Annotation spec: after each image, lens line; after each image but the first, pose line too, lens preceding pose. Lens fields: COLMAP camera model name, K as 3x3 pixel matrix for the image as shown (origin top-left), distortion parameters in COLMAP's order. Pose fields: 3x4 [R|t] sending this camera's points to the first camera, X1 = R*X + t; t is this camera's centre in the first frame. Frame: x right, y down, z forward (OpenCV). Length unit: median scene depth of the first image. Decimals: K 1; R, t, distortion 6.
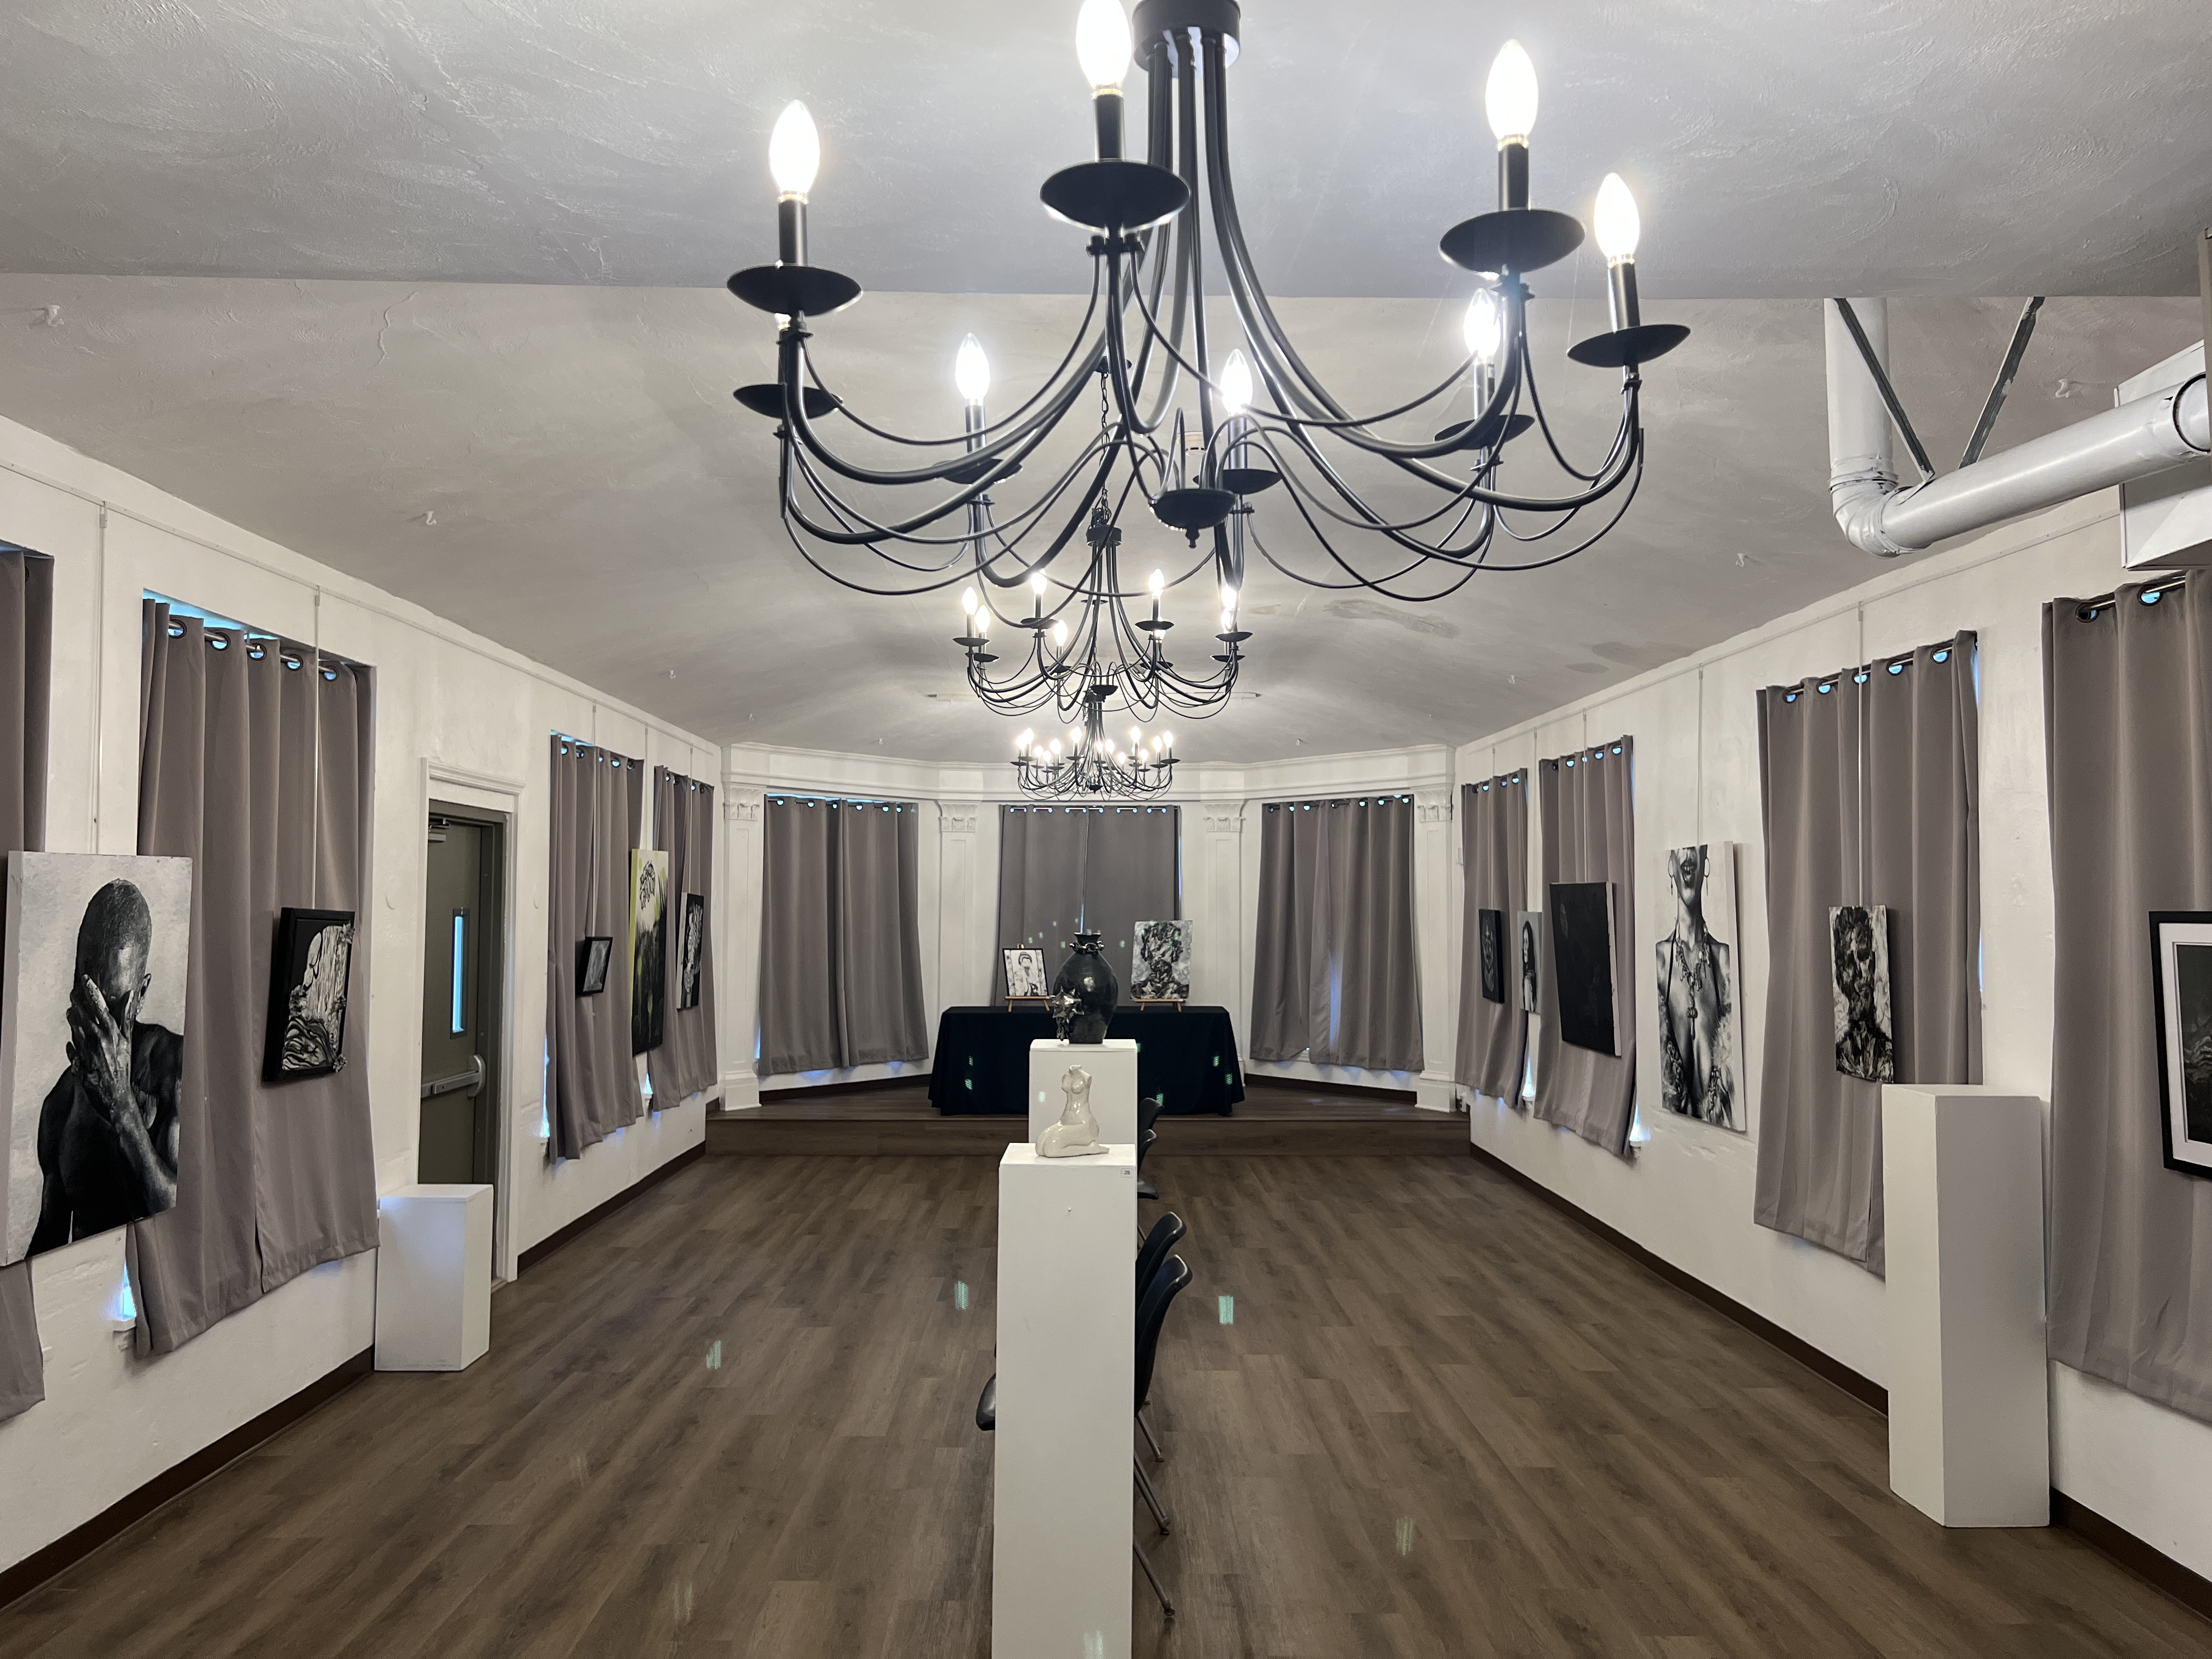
lens RADIAL K [[1654.1, 0, 1116.3], [0, 1654.1, 819.5], [0, 0, 1]] dist [0.085418, -0.107870]
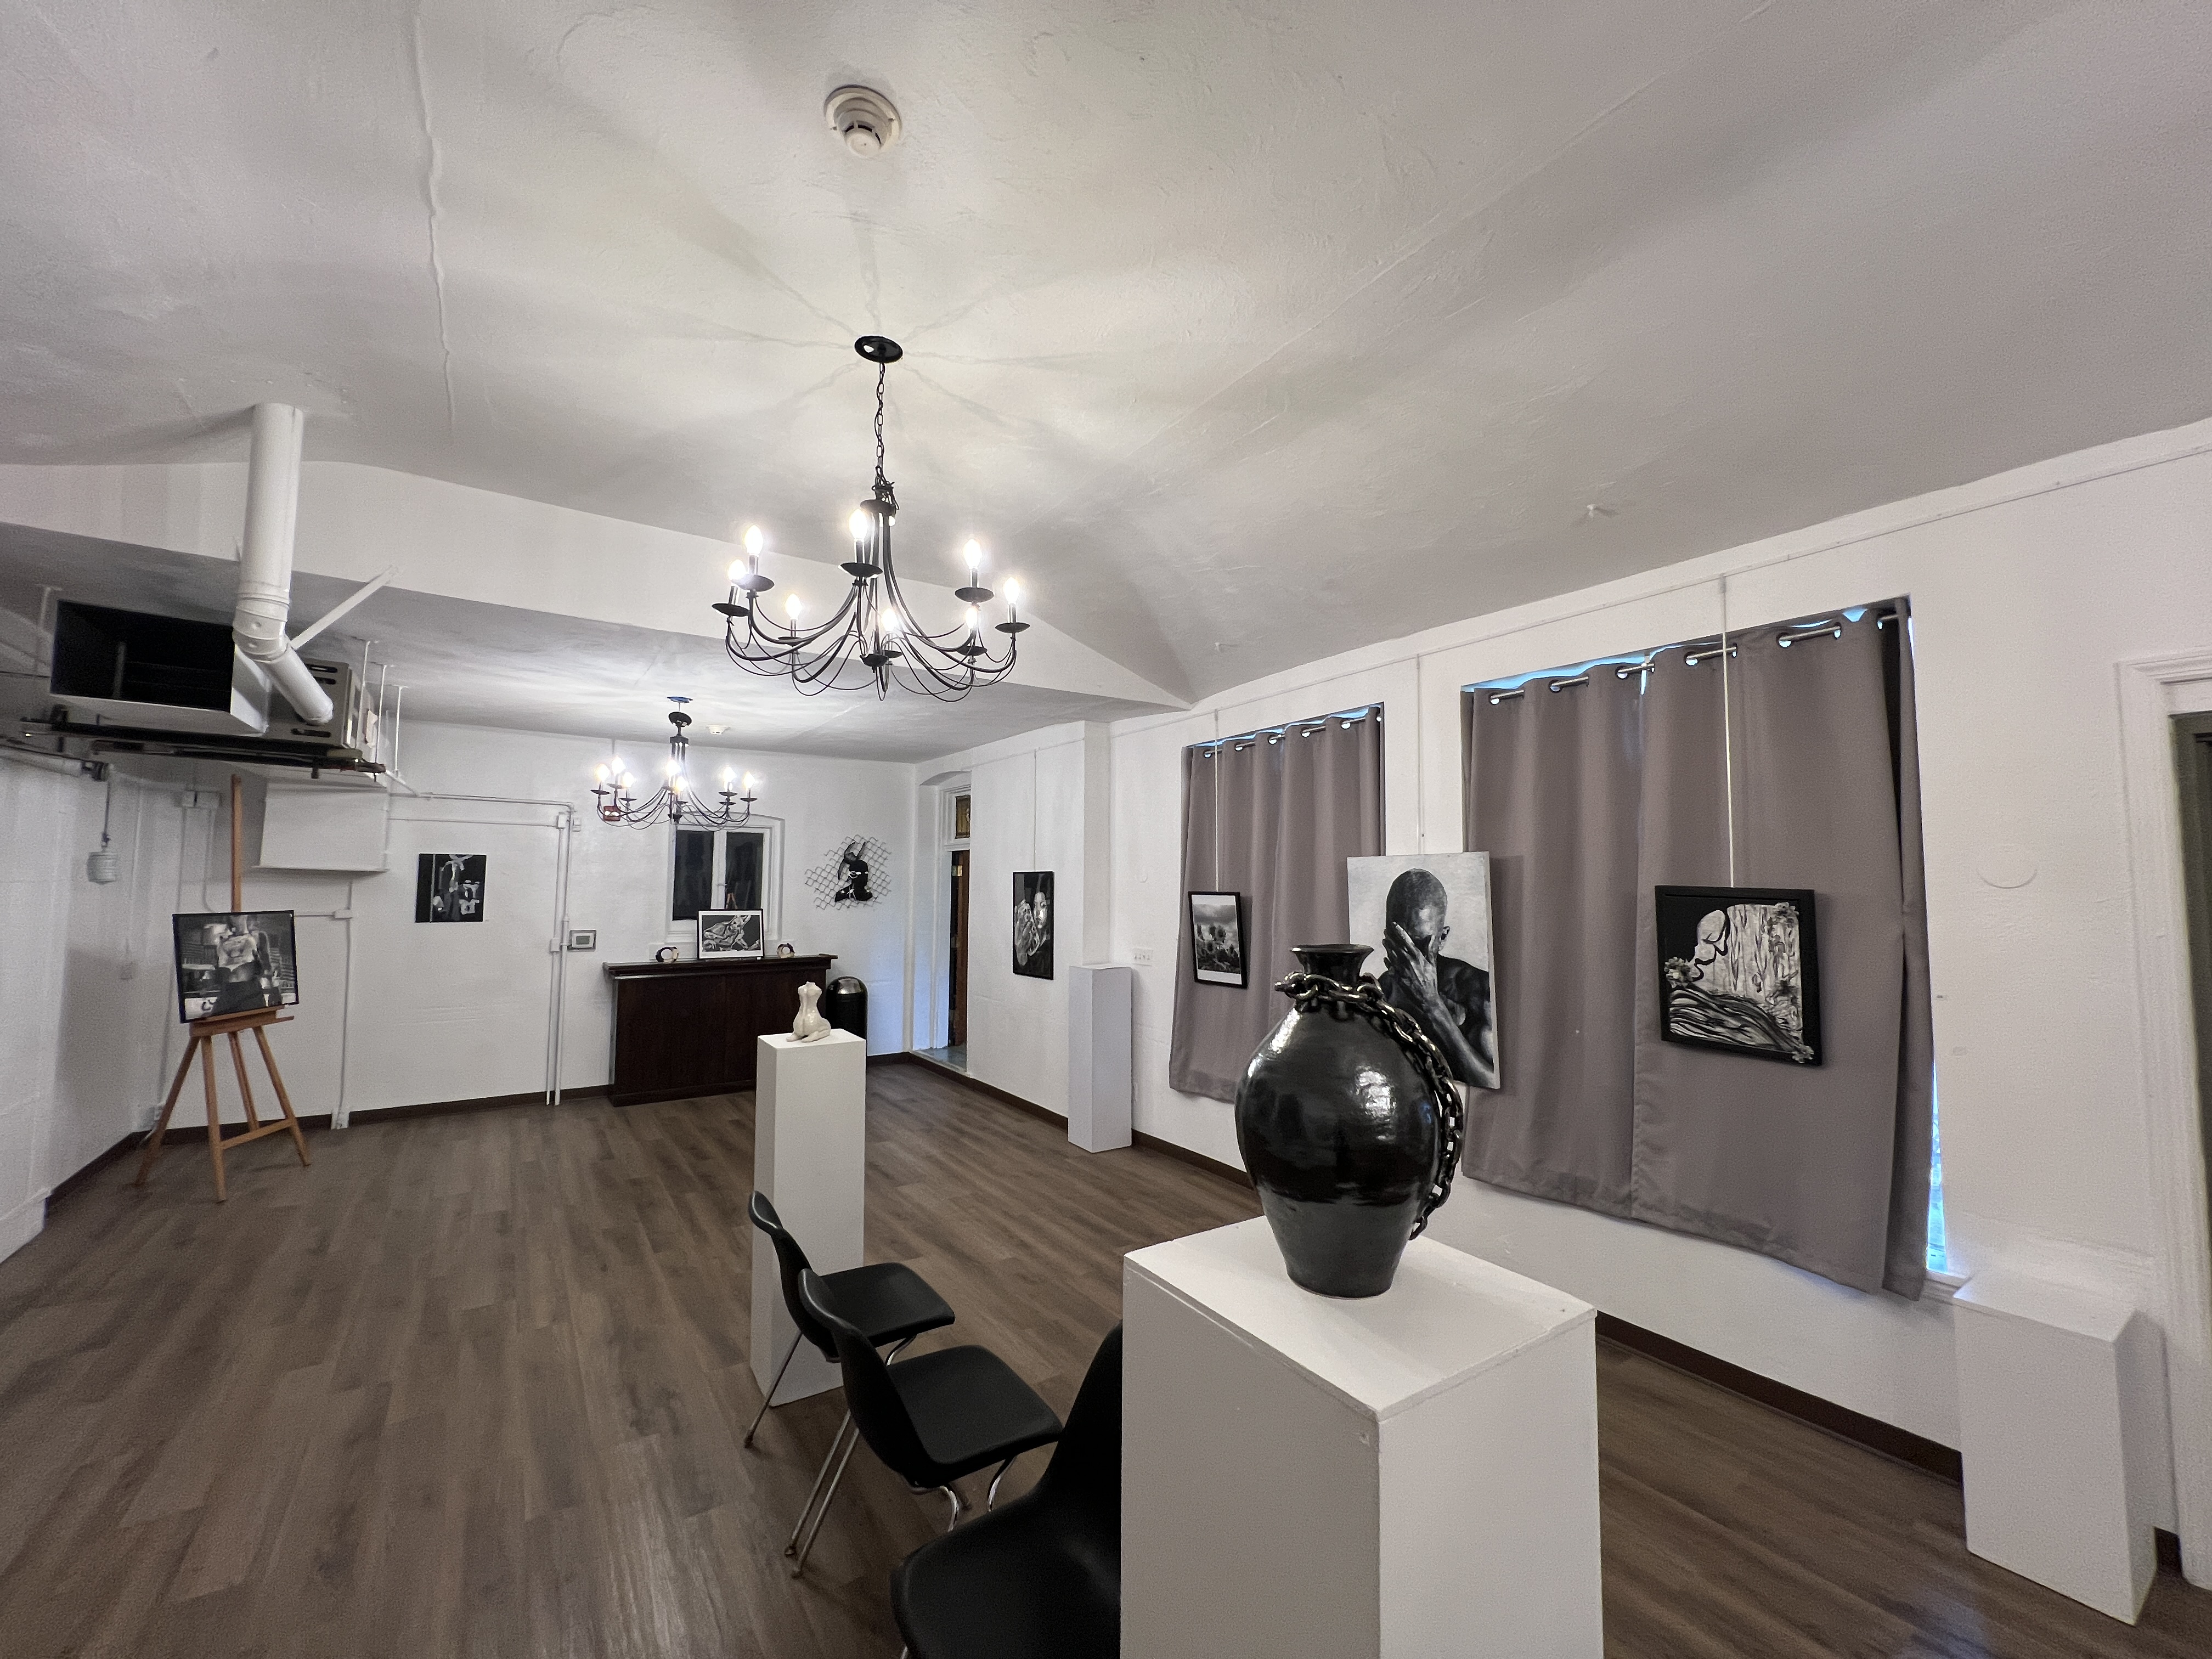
lens RADIAL K [[886.1, 0, 1099.7], [0, 886.1, 824.9], [0, 0, 1]] dist [-0.000727, 0.000158]
pose [[-0.835982, -0.043861, -0.547001, 0.170971], [0.022579, 0.993207, -0.114148, 0.085032], [0.548292, -0.107777, -0.829313, 1.540707]]
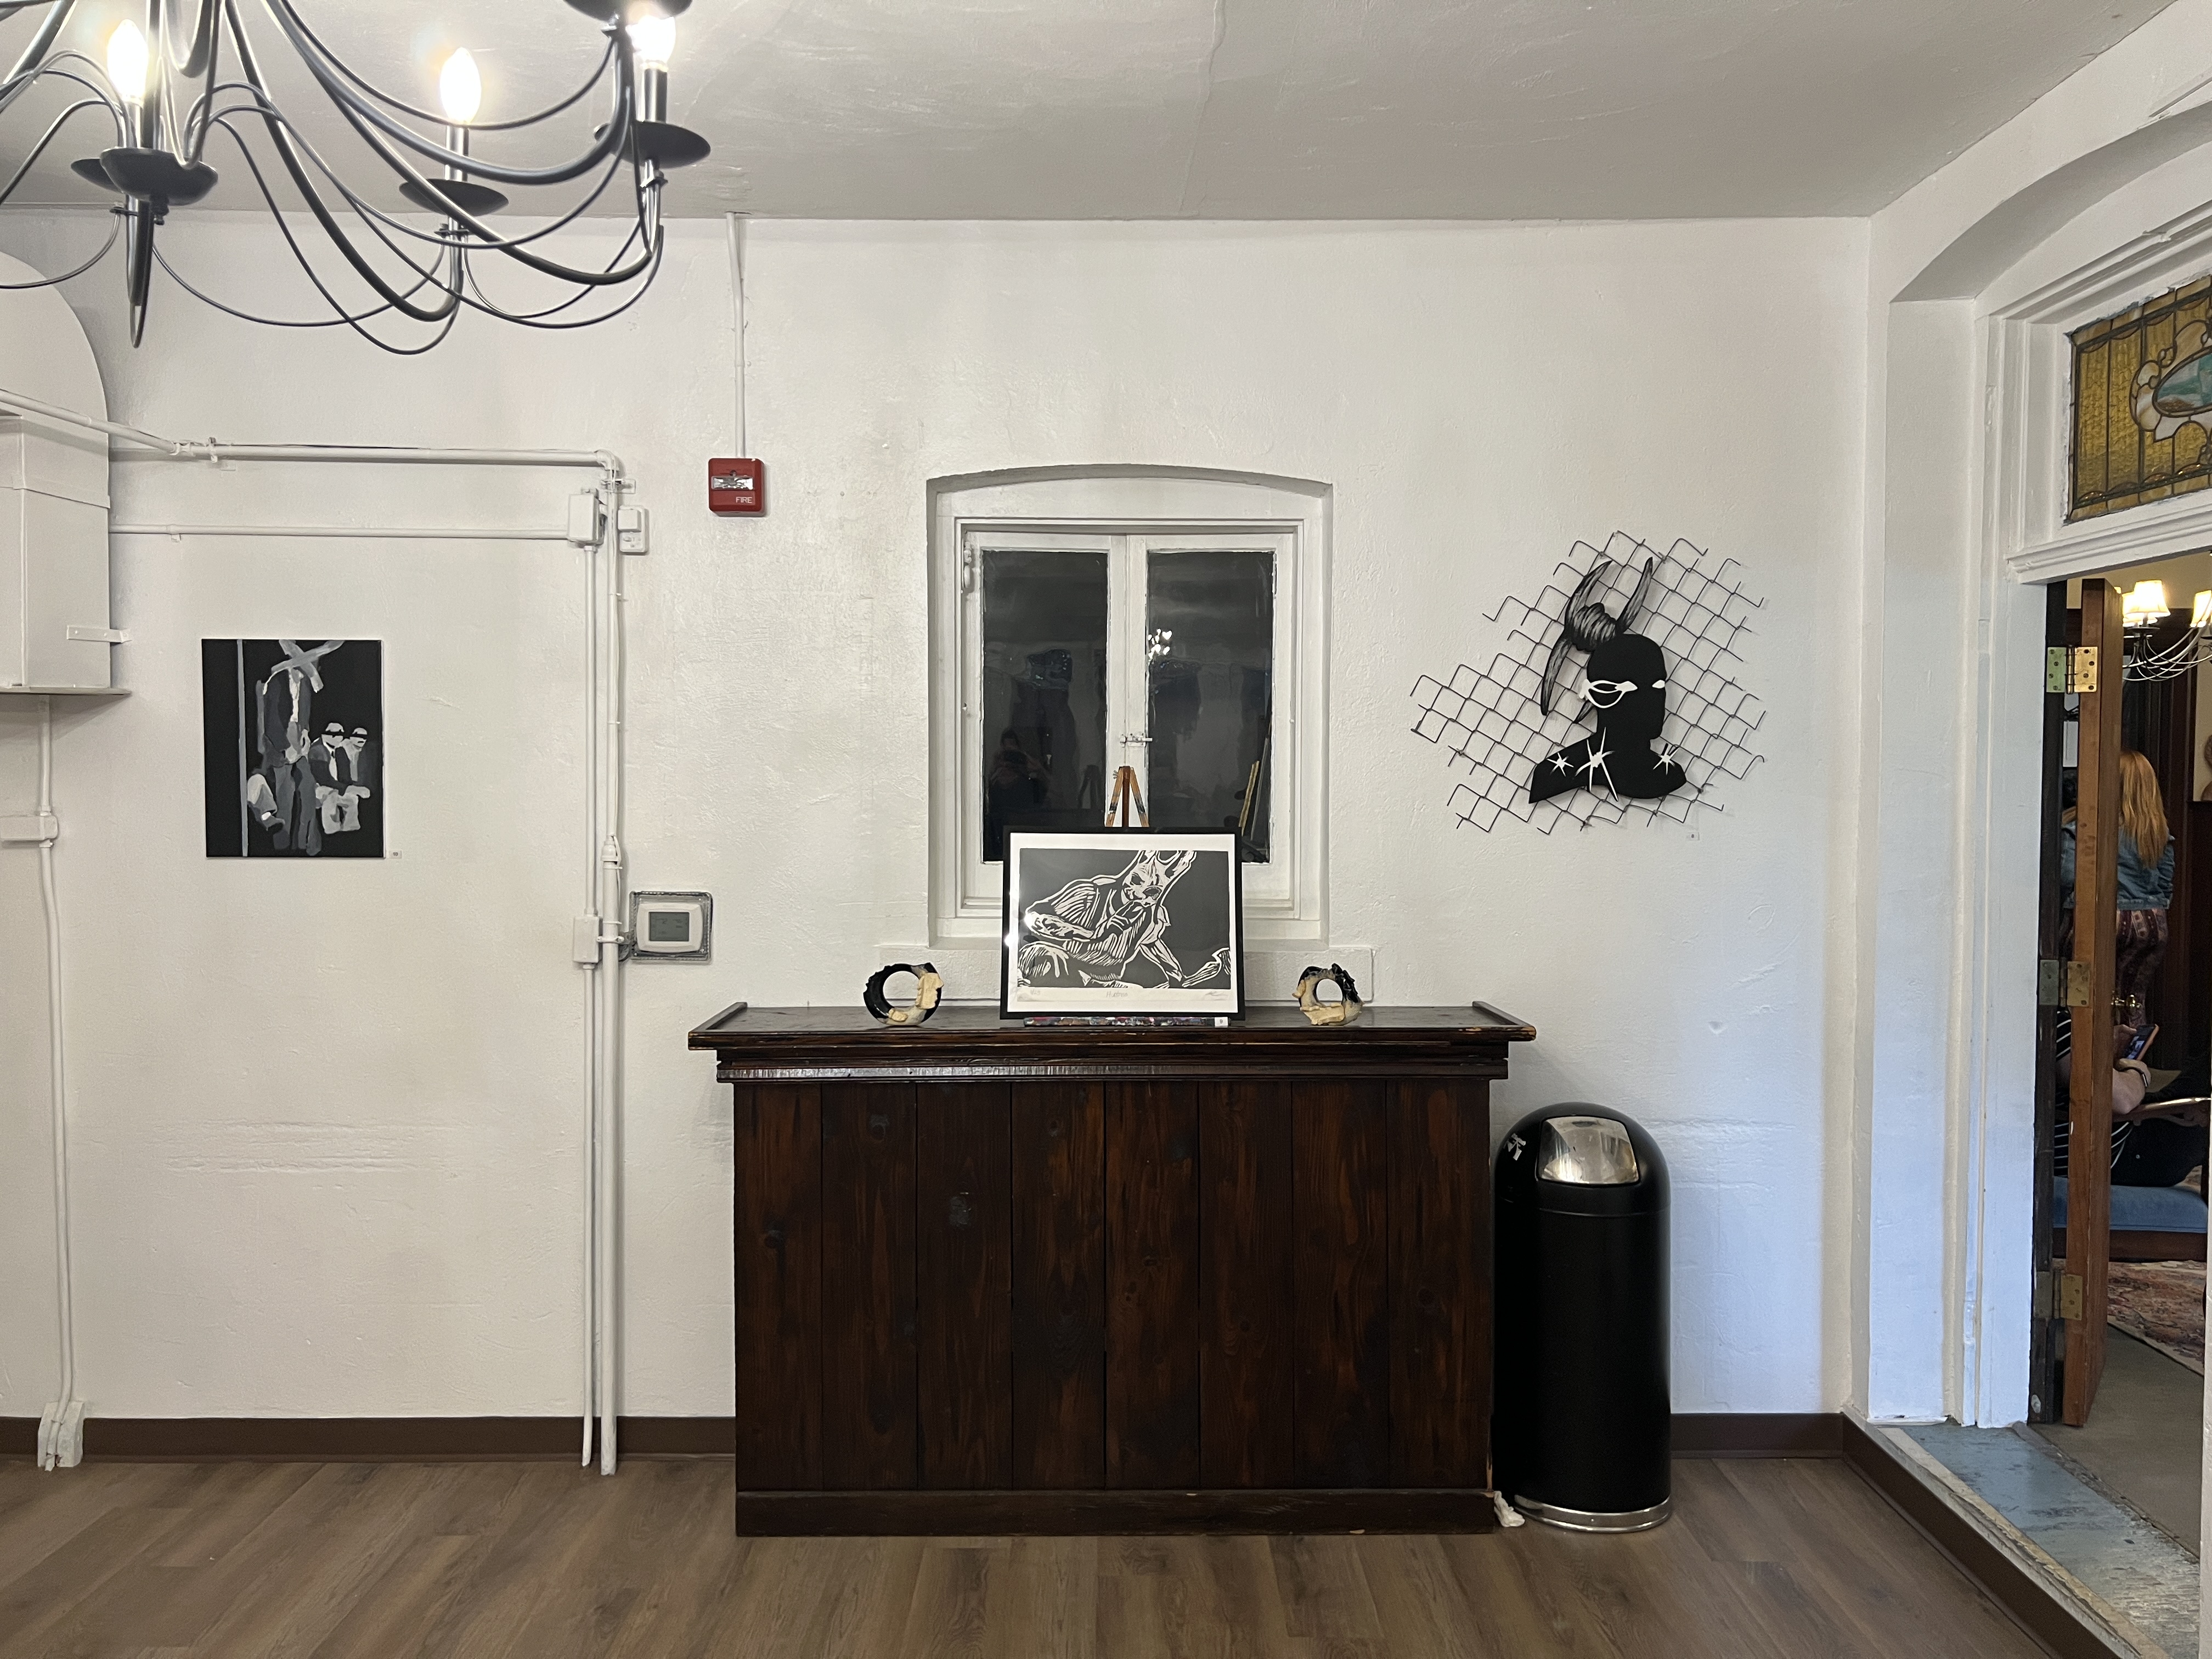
lens RADIAL K [[1654.1, 0, 1116.3], [0, 1654.1, 819.5], [0, 0, 1]] dist [0.085418, -0.107870]
pose [[-0.999899, -0.003810, 0.013723, -0.162491], [-0.004103, 0.999763, -0.021376, 0.051555], [-0.013638, -0.021430, -0.999677, 0.612392]]
